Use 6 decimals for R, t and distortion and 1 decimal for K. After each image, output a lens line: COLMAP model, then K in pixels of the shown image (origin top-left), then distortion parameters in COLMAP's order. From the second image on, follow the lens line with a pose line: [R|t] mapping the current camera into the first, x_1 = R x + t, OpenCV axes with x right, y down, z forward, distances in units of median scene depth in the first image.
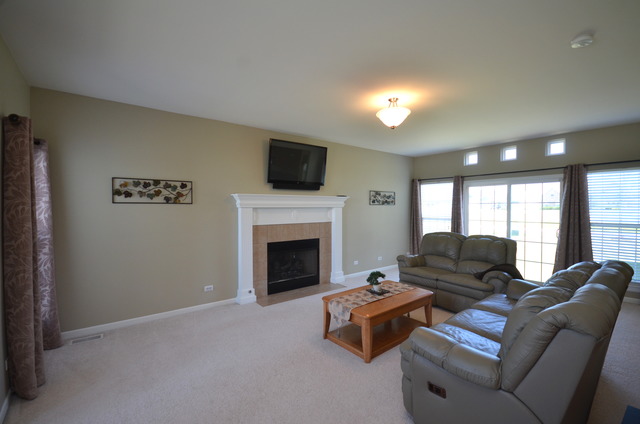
lens RADIAL K [[280.0, 0, 315.0], [0, 280.0, 210.8], [0, 0, 1]] dist [0.003244, -0.003047]
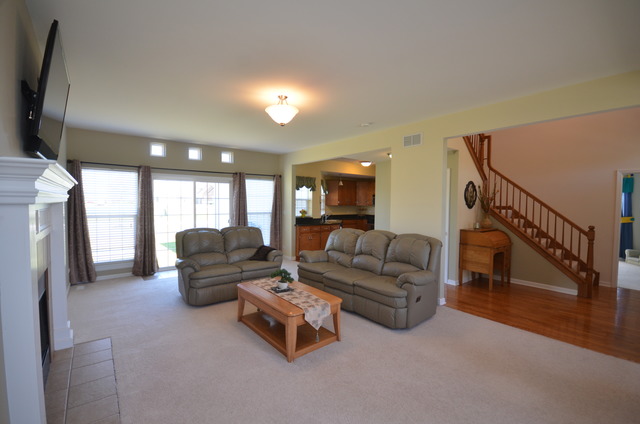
lens RADIAL K [[280.0, 0, 321.7], [0, 280.0, 213.6], [0, 0, 1]] dist [0.003244, -0.003047]
pose [[-0.008053, -0.033784, 0.999397, -0.467023], [0.002774, 0.999425, 0.033807, -0.003388], [-0.999964, 0.003044, -0.007955, 0.552519]]
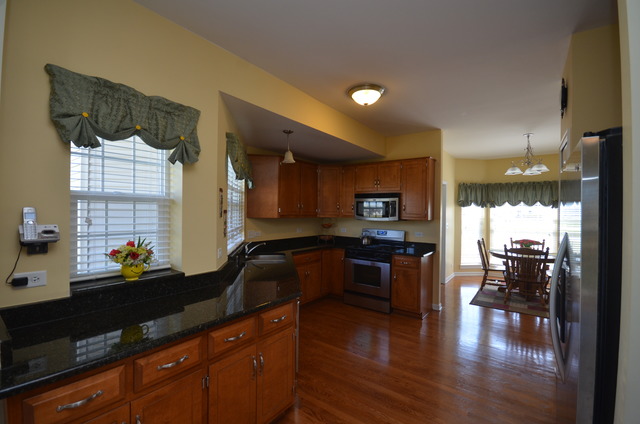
lens RADIAL K [[280.0, 0, 321.9], [0, 280.0, 211.6], [0, 0, 1]] dist [0.003244, -0.003047]
pose [[-0.251159, 0.005111, 0.967932, 0.193601], [0.006271, 0.999974, -0.003653, -0.006355], [-0.967925, 0.005153, -0.251185, 0.524040]]
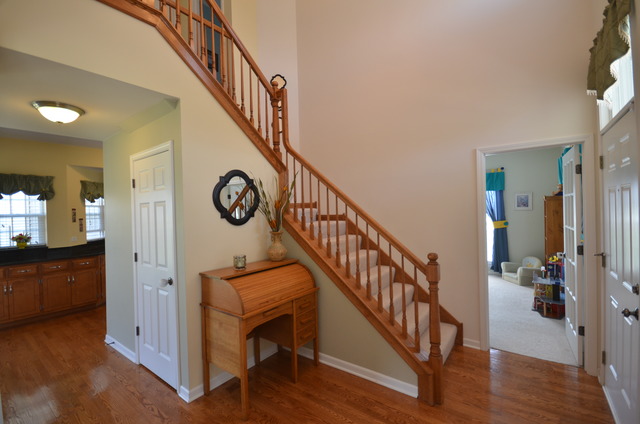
lens RADIAL K [[280.0, 0, 321.4], [0, 280.0, 213.4], [0, 0, 1]] dist [0.003244, -0.003047]
pose [[-0.251498, 0.002429, 0.967855, -0.184250], [0.042270, 0.999070, 0.008477, -0.004280], [-0.966934, 0.043043, -0.251367, 0.220435]]
